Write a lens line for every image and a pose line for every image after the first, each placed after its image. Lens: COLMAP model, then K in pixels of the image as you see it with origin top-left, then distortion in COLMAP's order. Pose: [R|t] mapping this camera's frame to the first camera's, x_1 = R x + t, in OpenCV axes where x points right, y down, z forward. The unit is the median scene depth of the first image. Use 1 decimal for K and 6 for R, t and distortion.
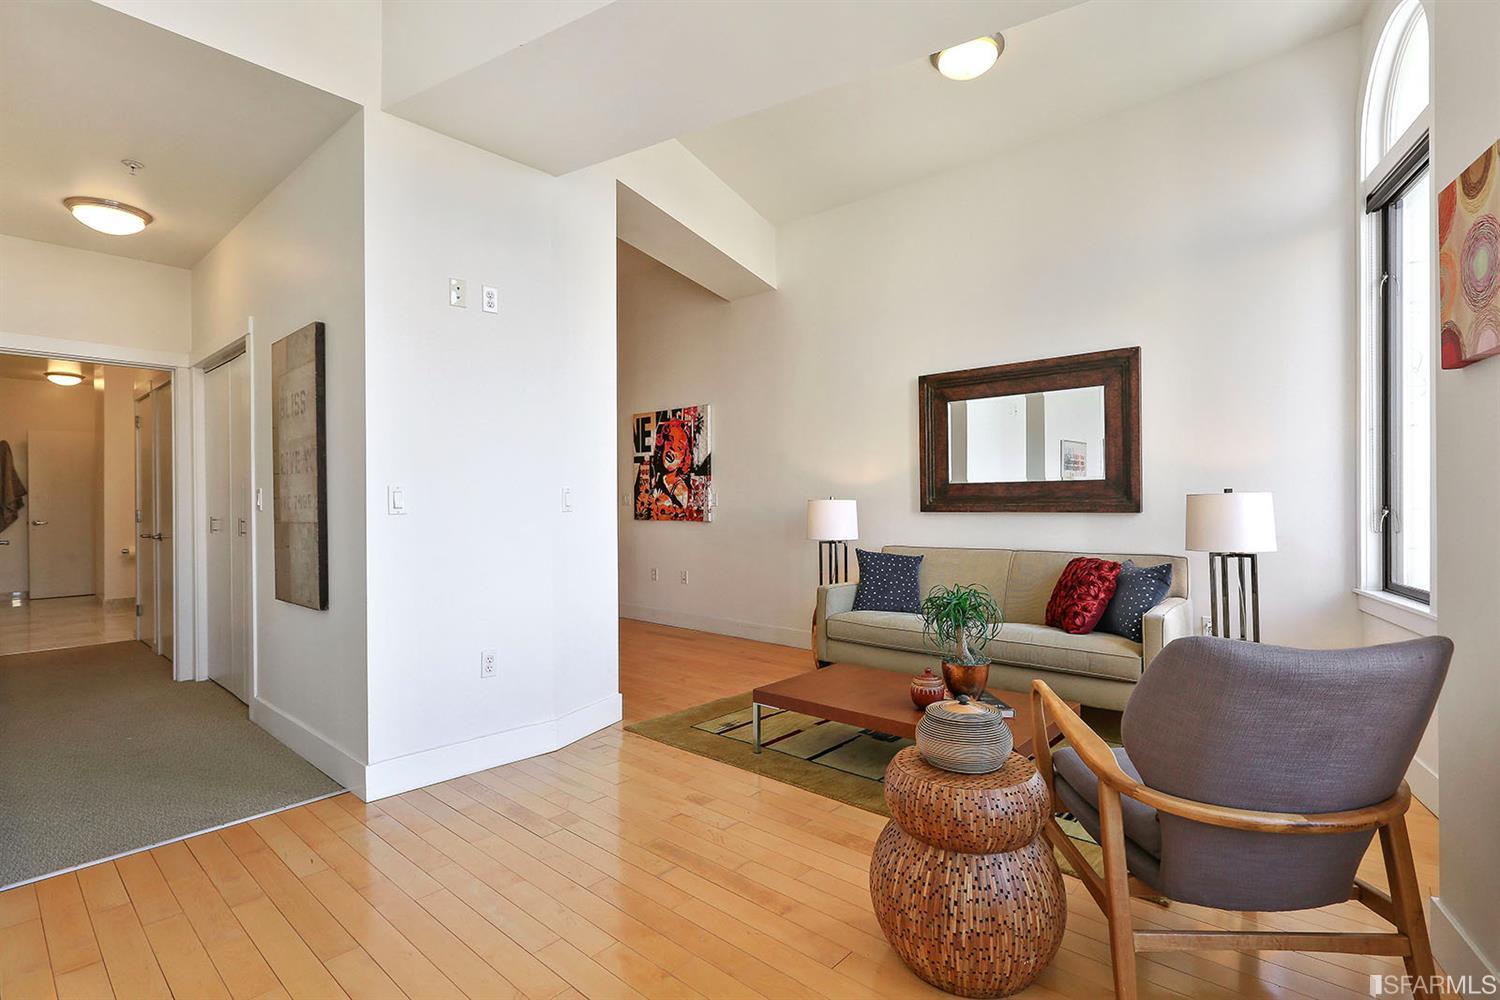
lens RADIAL K [[713.9, 0, 750.0], [0, 713.9, 500.0], [0, 0, 1]] dist [0.000169, 0.000073]
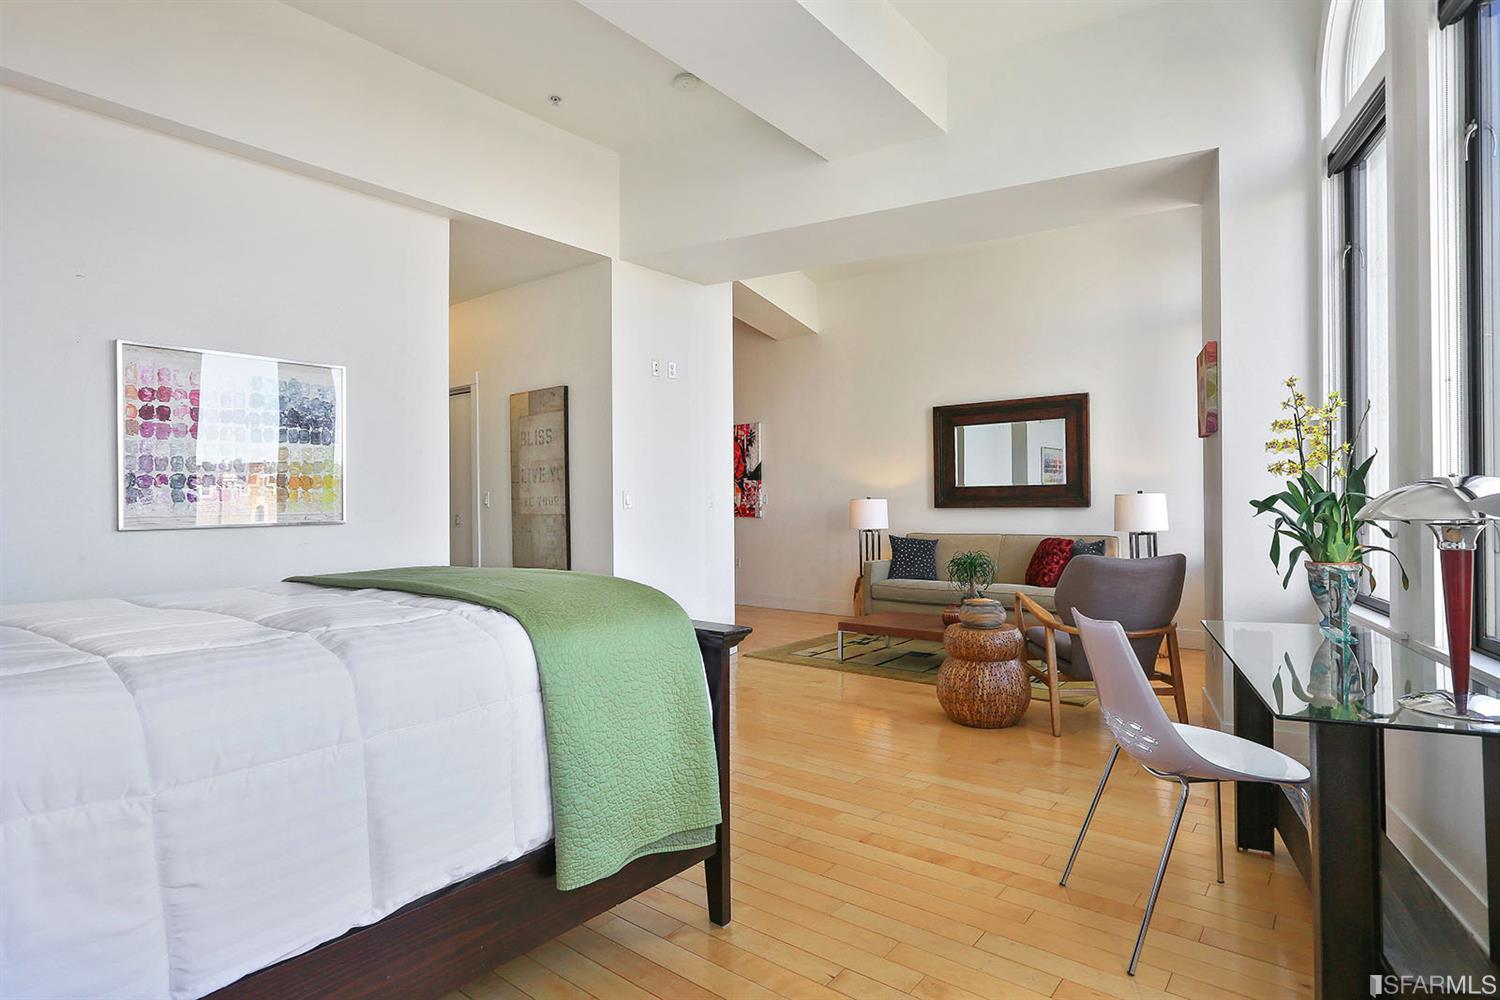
lens RADIAL K [[779.5, 0, 750.0], [0, 779.5, 500.0], [0, 0, 1]] dist [-0.000593, 0.000021]
pose [[0.998952, -0.002851, 0.045681, -0.193721], [0.002892, 0.999995, -0.000828, 0.002132], [-0.045679, 0.000959, 0.998956, -0.497786]]
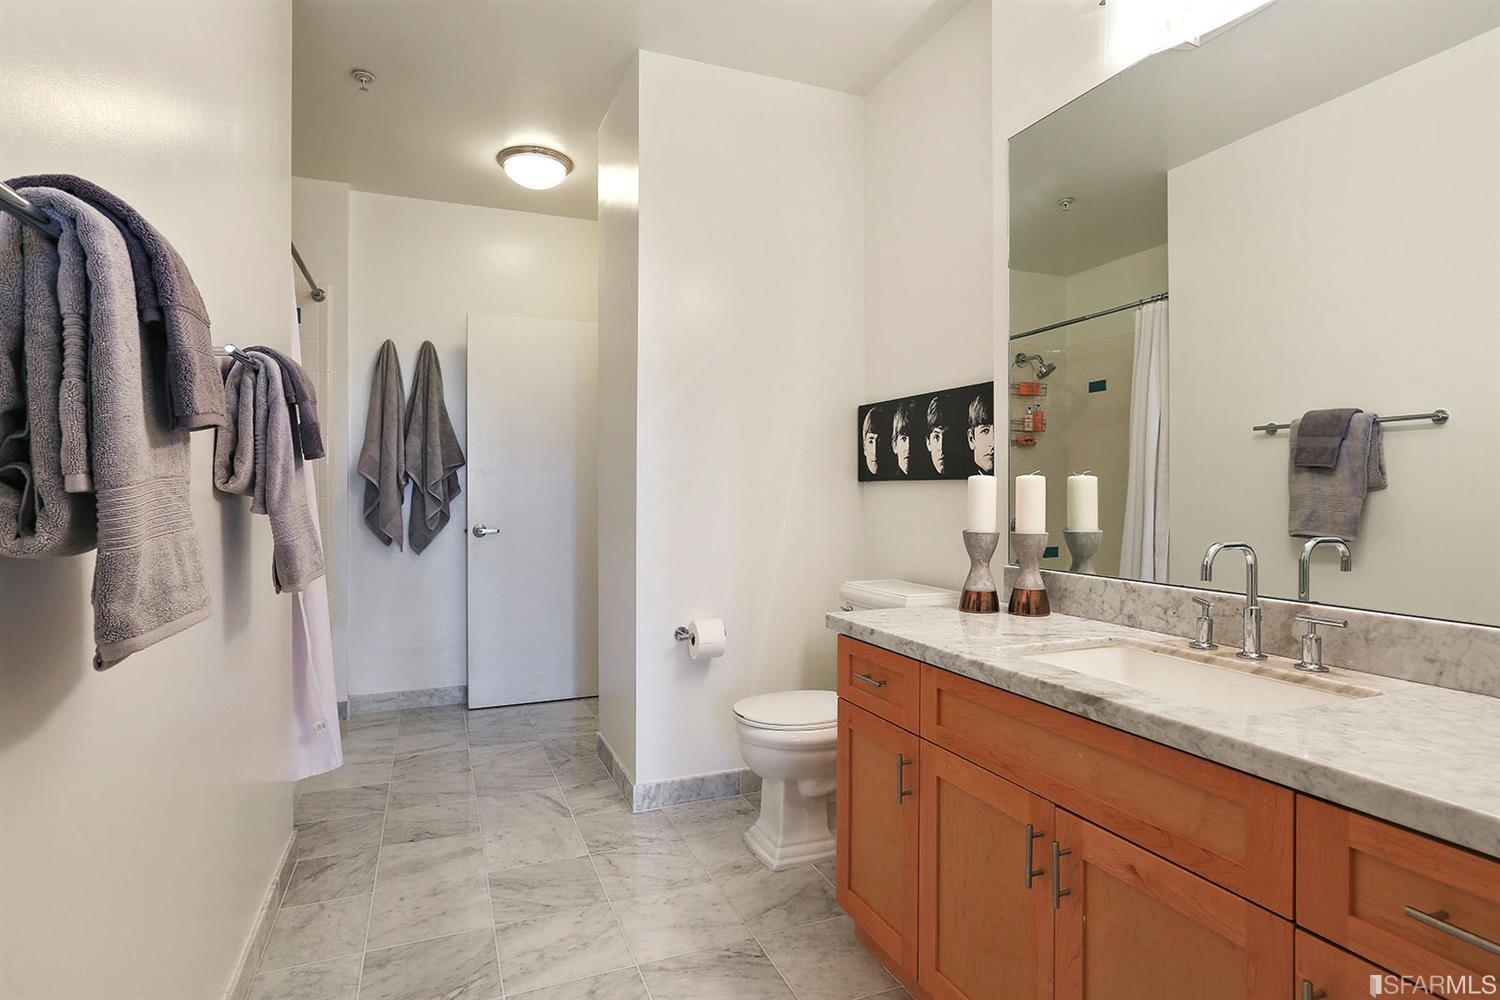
lens RADIAL K [[808.4, 0, 703.9], [0, 808.4, 496.9], [0, 0, 1]] dist [0.002955, 0.000839]
pose [[0.873720, 0.010778, -0.486309, -1.468853], [-0.009218, 0.999942, 0.005600, 0.017067], [0.486341, -0.000410, 0.873769, 1.456732]]
